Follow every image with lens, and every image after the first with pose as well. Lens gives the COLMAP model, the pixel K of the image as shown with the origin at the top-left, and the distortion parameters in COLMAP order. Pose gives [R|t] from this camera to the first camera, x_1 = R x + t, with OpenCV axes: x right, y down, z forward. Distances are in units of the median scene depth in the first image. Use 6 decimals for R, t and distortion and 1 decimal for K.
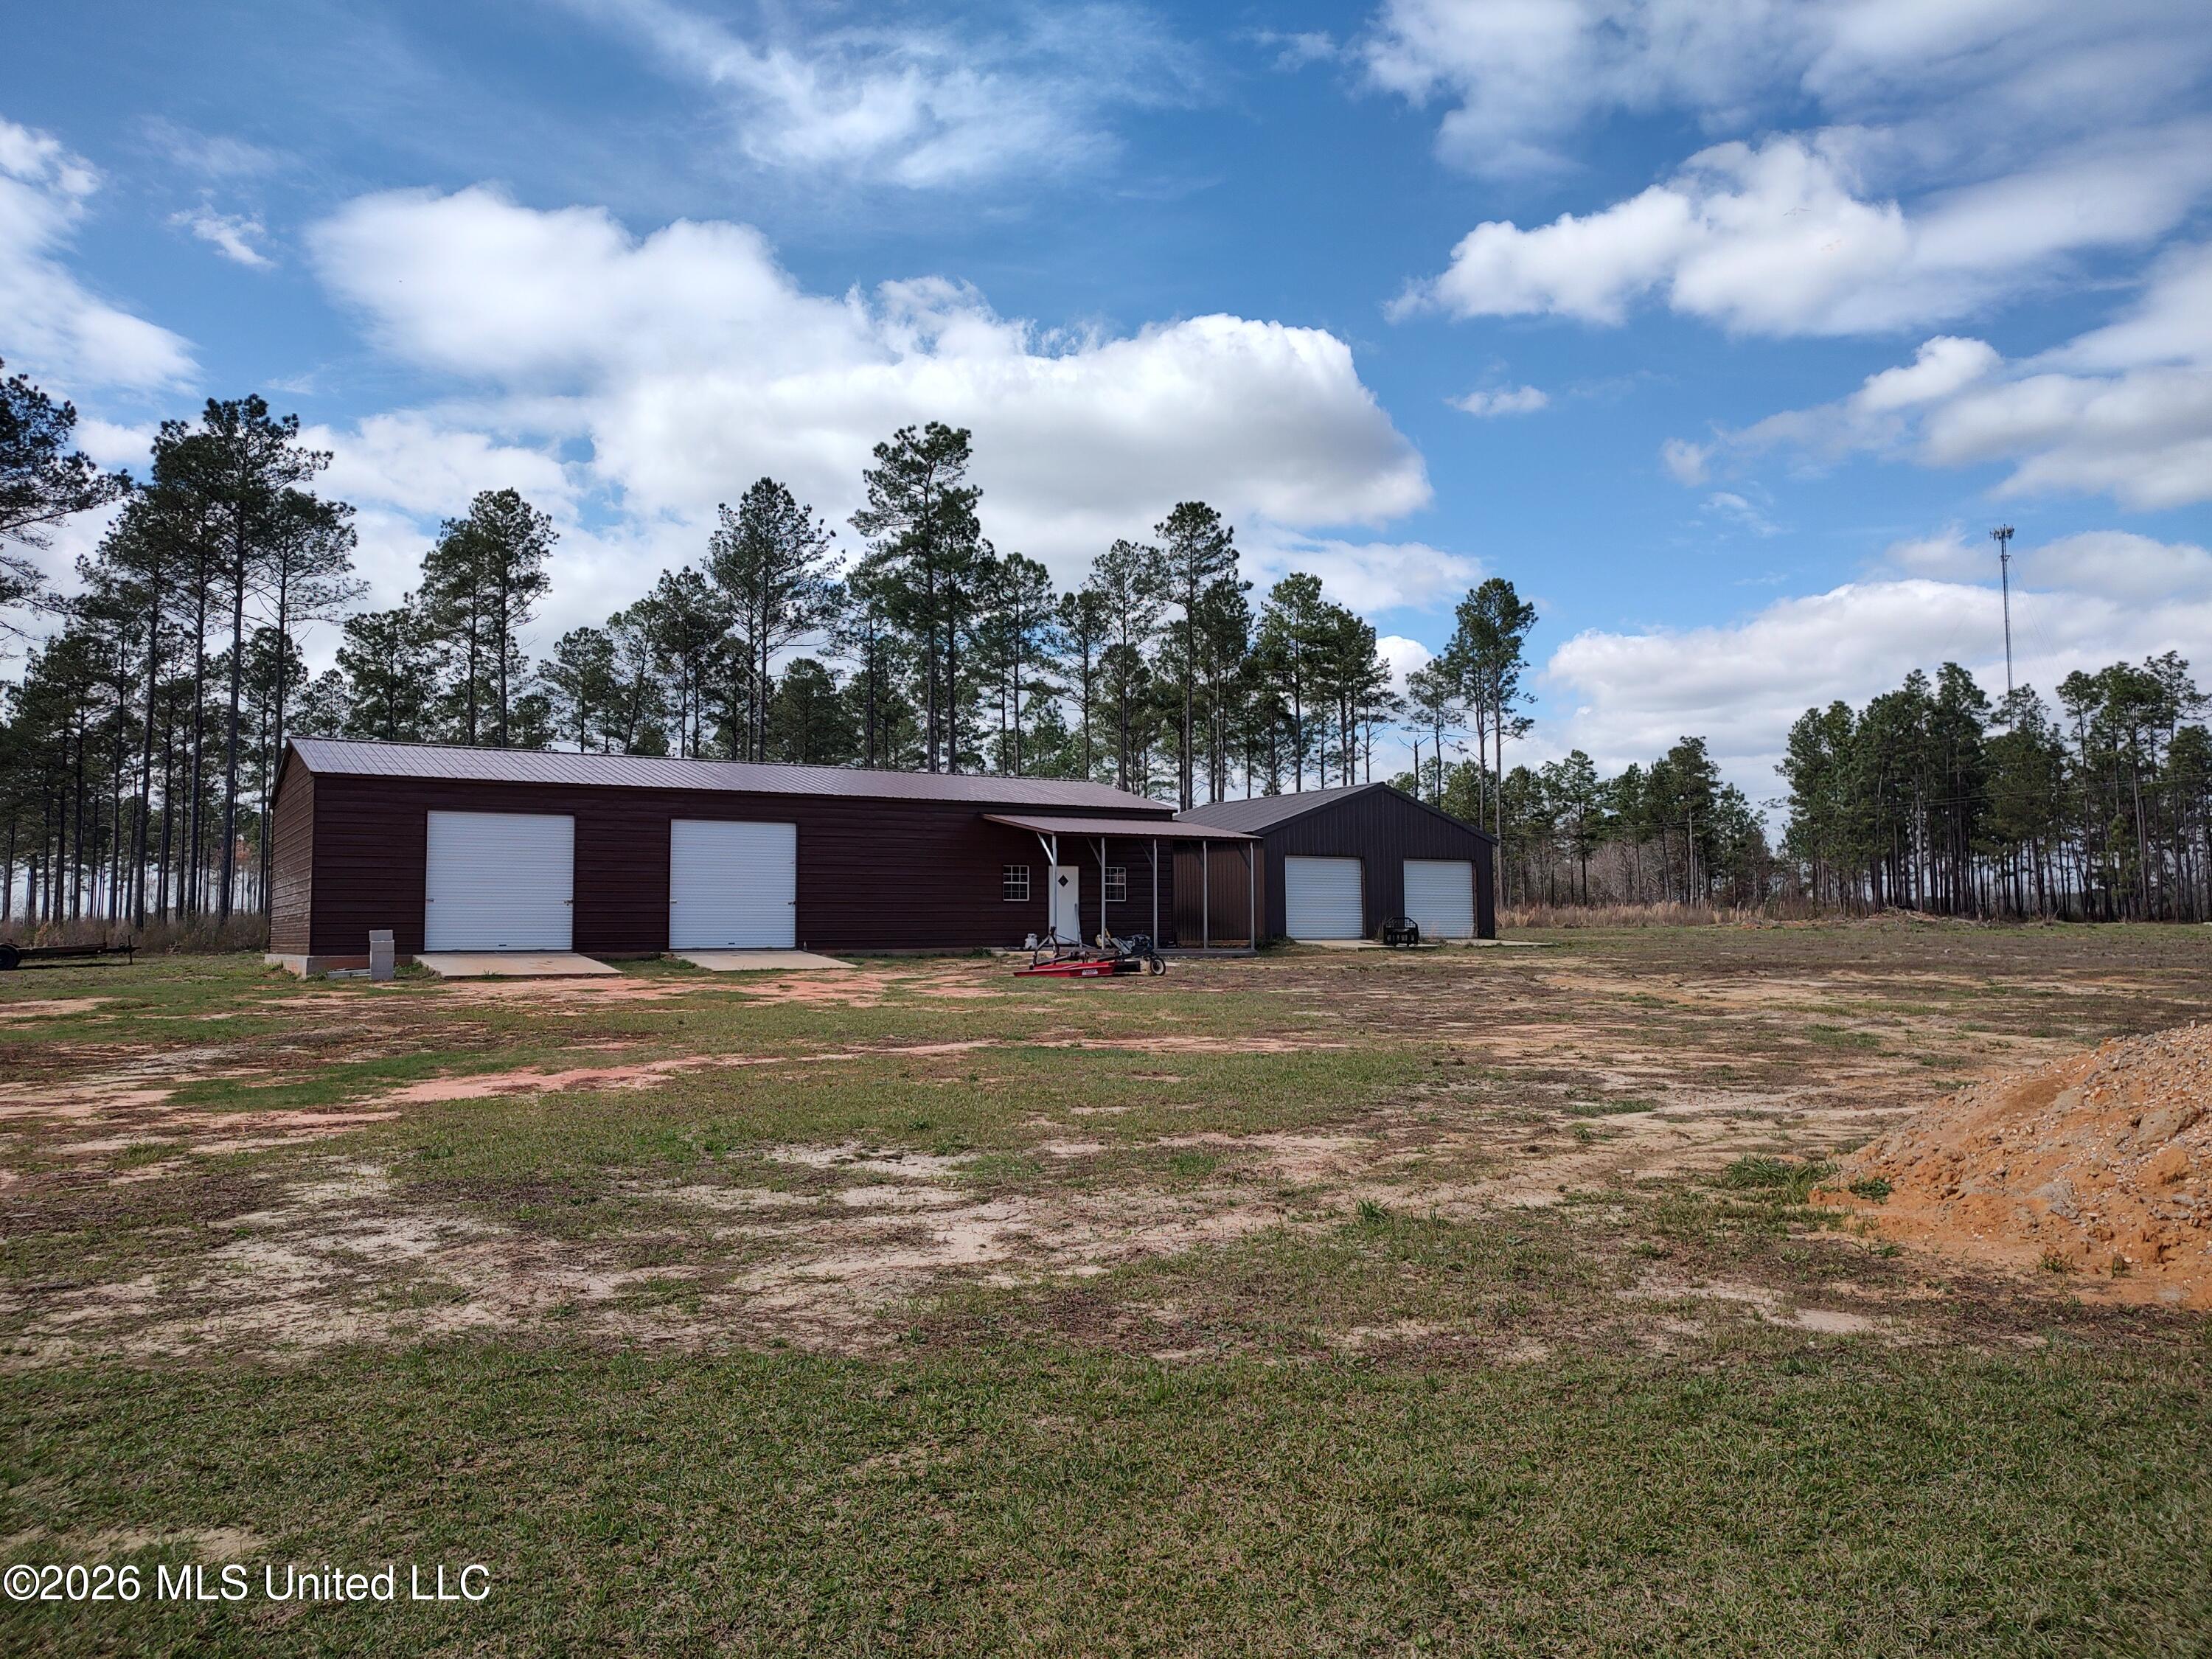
lens RADIAL K [[1588.5, 0, 1096.9], [0, 1588.5, 836.6], [0, 0, 1]] dist [0.064912, -0.070103]
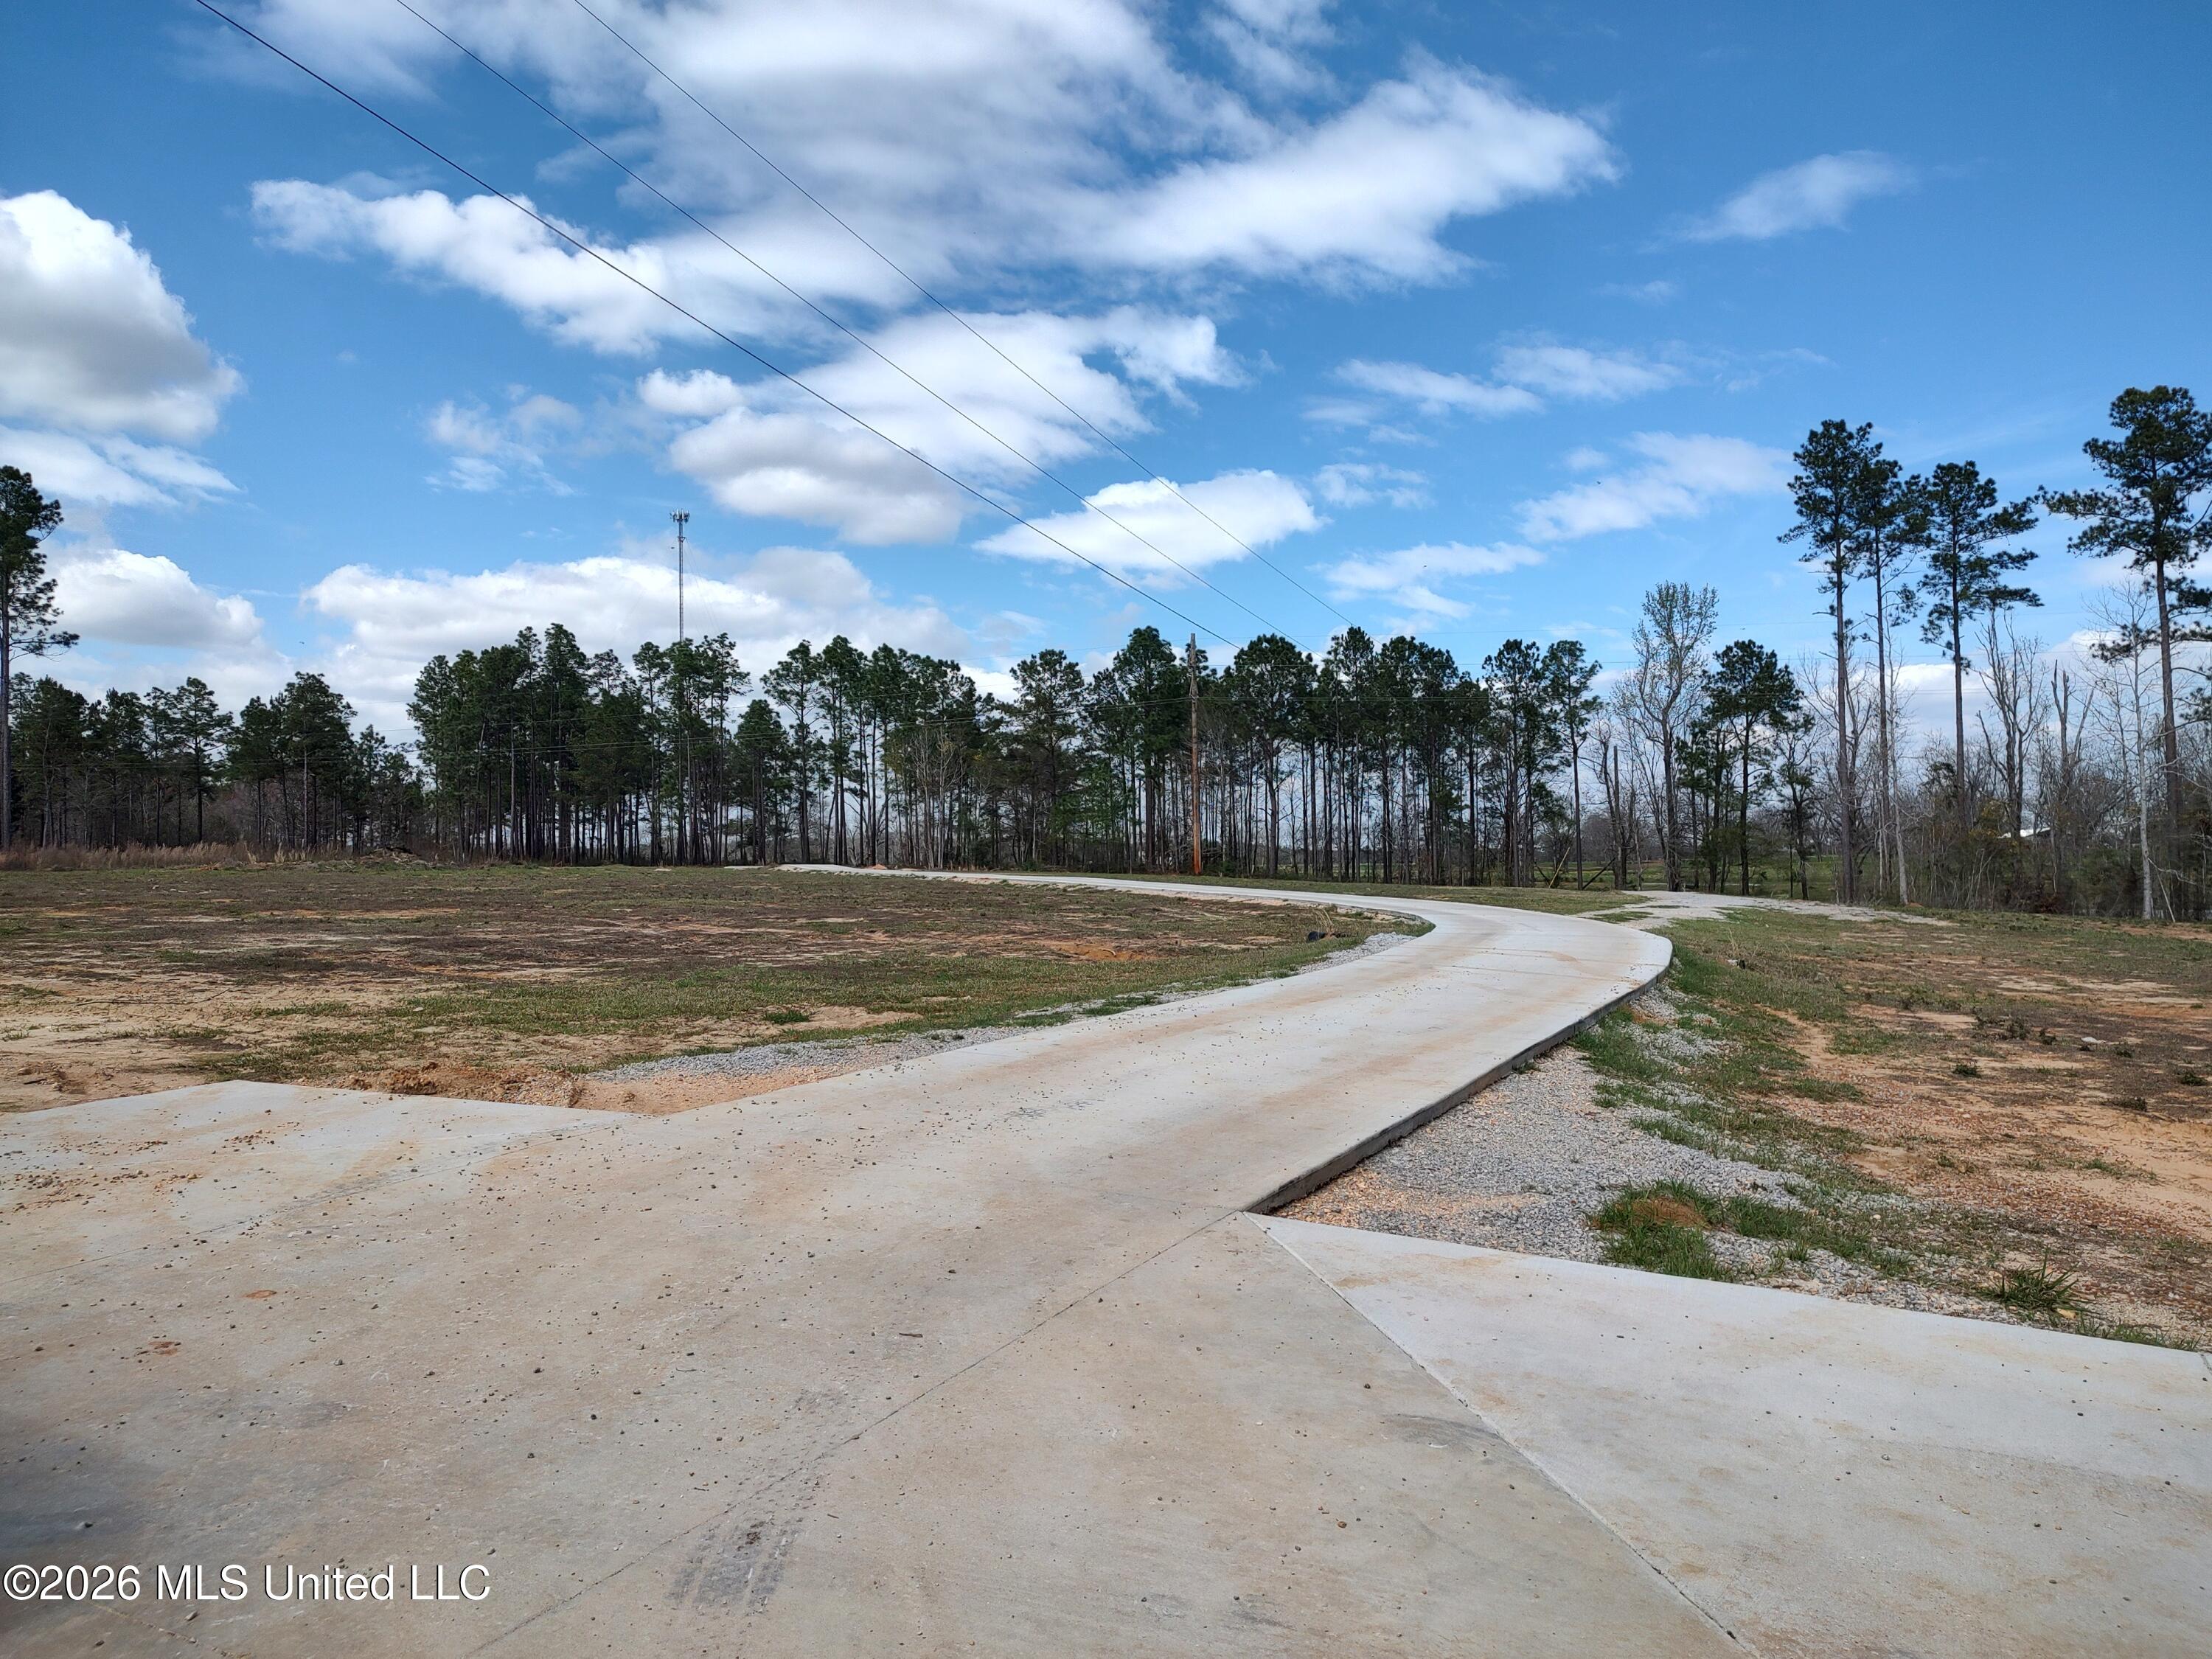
lens RADIAL K [[1488.3, 0, 1112.1], [0, 1488.3, 839.4], [0, 0, 1]] dist [0.075678, -0.093930]
pose [[0.747589, 0.006716, 0.664127, 0.133258], [-0.035205, 0.998944, 0.029527, -0.006817], [-0.663228, -0.045454, 0.747036, 0.006010]]
